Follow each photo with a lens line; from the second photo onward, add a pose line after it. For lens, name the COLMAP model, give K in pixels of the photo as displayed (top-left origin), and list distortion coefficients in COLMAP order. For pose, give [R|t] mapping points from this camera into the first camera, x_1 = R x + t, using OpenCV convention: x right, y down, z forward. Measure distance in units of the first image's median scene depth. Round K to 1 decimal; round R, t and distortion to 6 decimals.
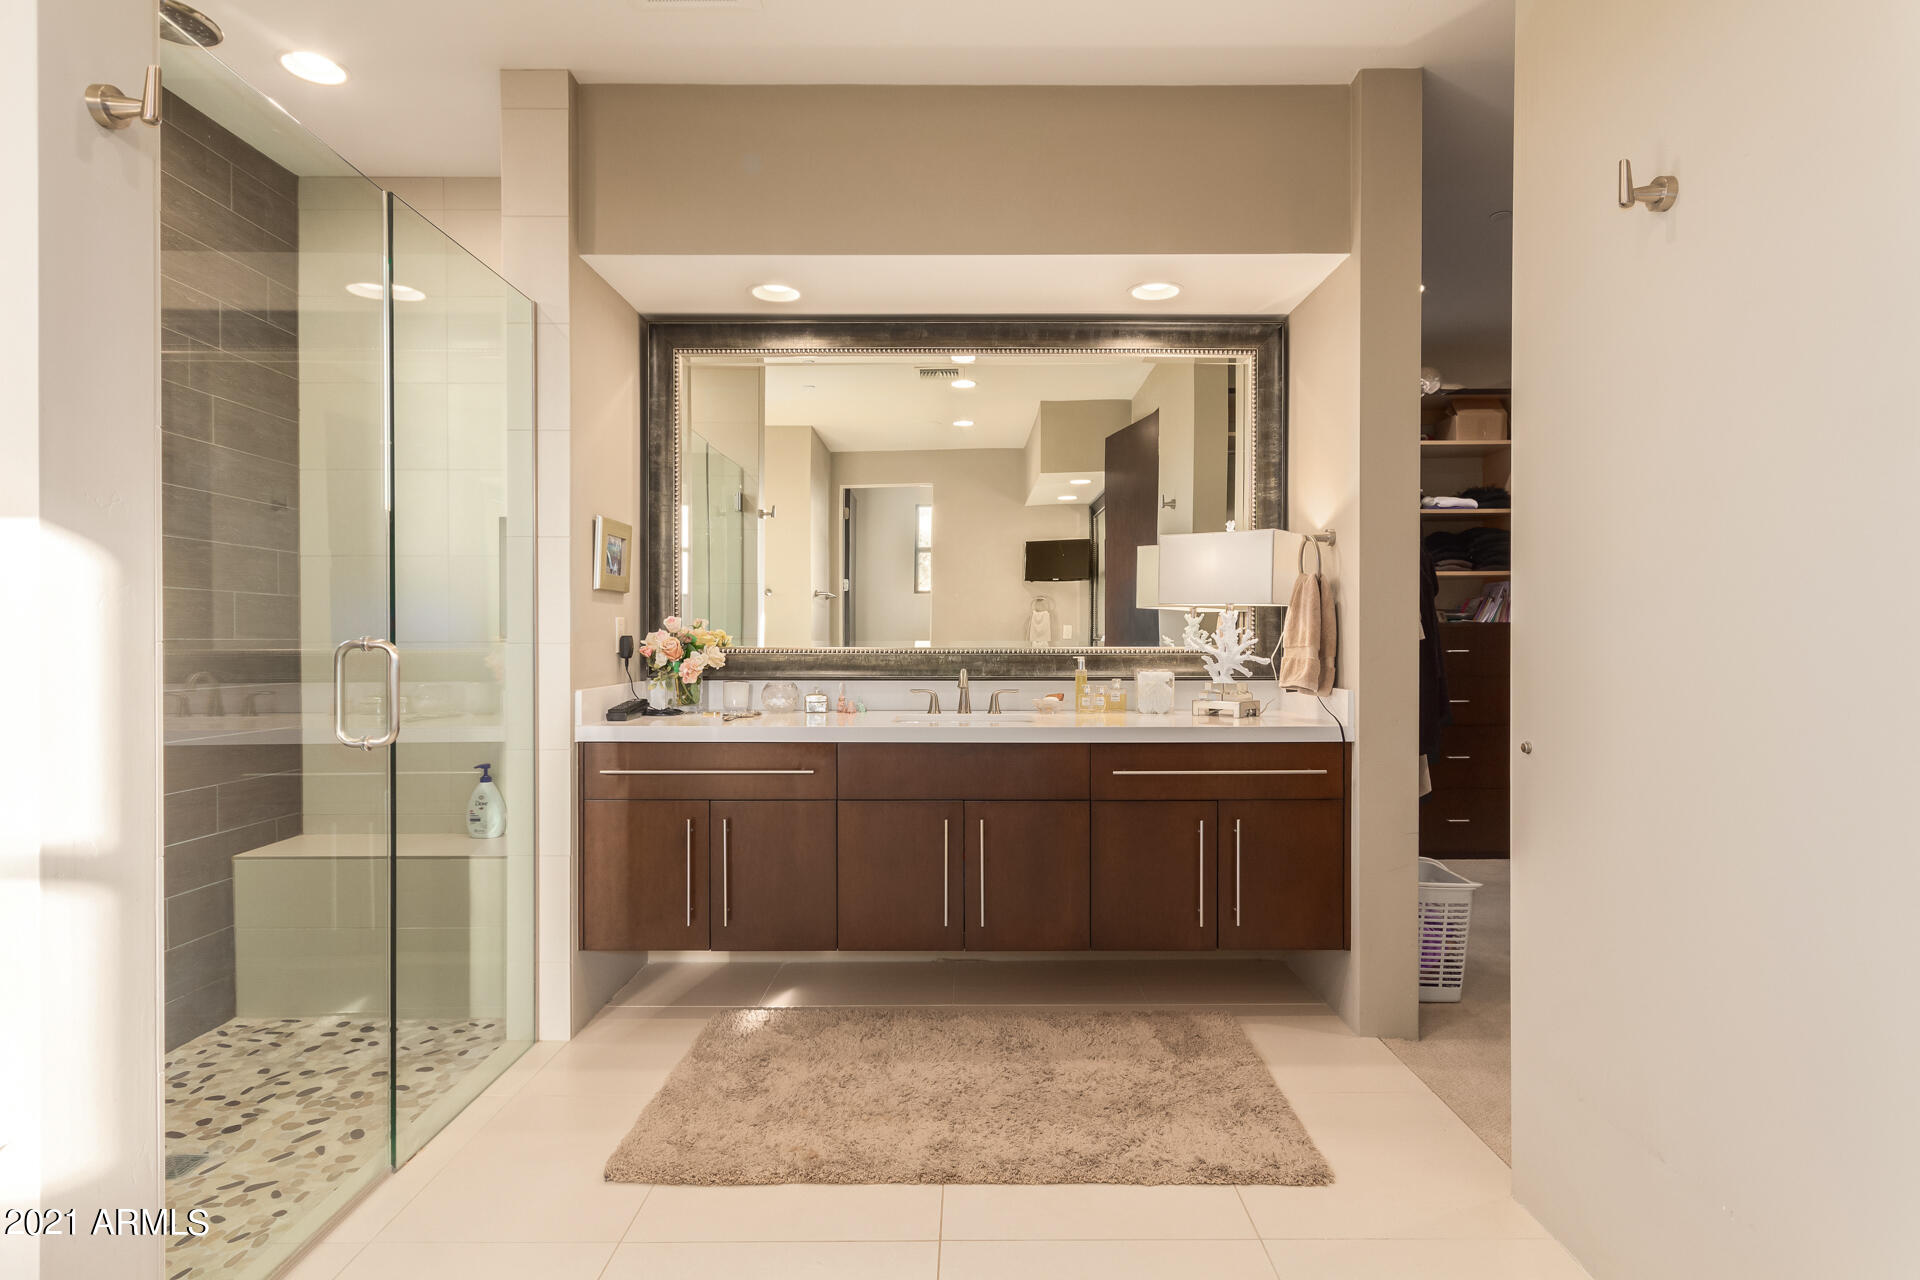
lens RADIAL K [[987.3, 0, 961.7], [0, 987.3, 645.6], [0, 0, 1]] dist [-0.000777, -0.000092]
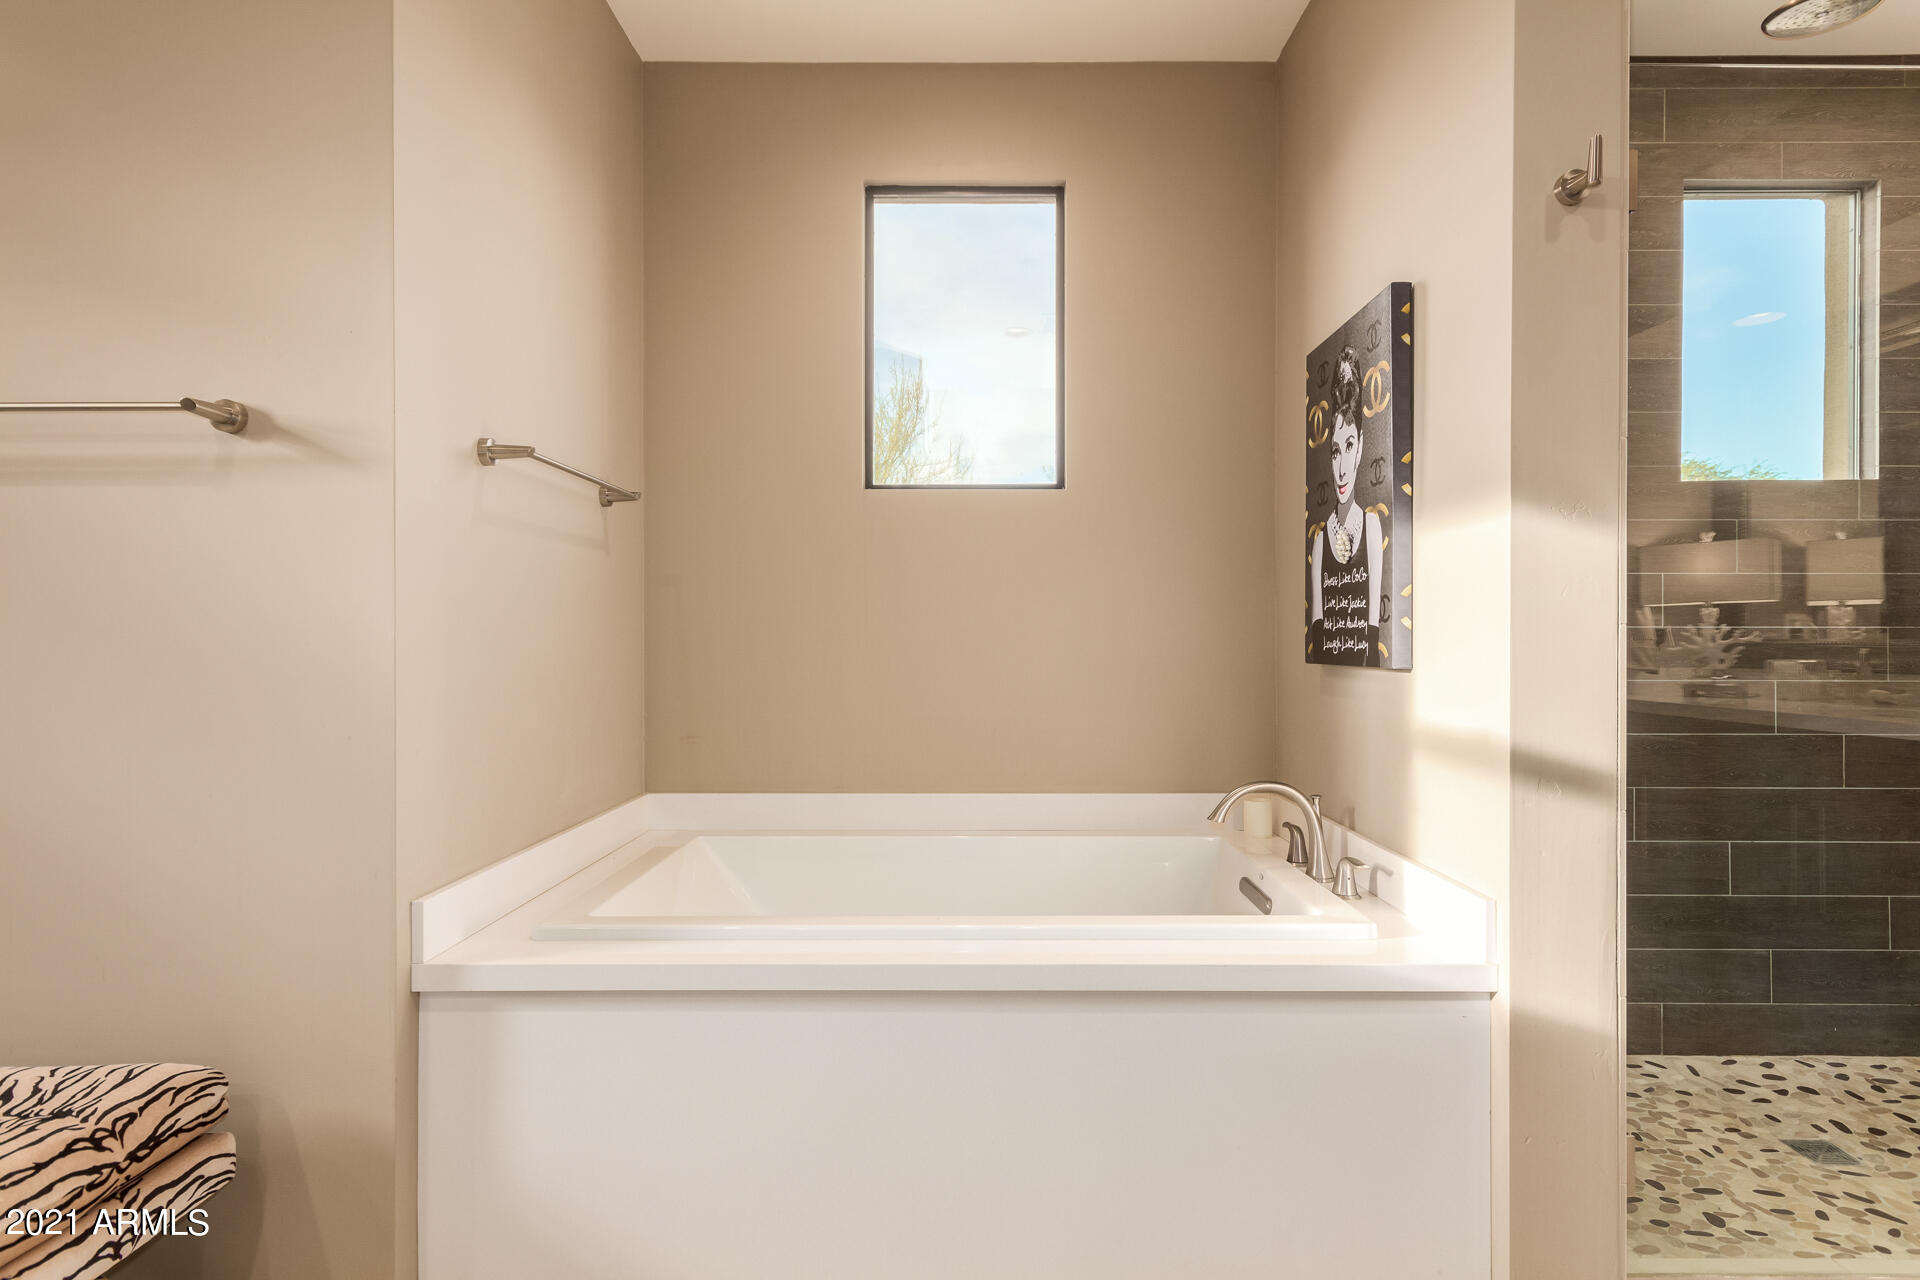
lens RADIAL K [[987.3, 0, 962.4], [0, 987.3, 636.3], [0, 0, 1]] dist [-0.000777, -0.000092]
pose [[-0.007379, 0.002616, -0.999969, 0.216483], [-0.002620, 0.999993, 0.002635, 0.006706], [0.999969, 0.002639, -0.007372, 0.145268]]
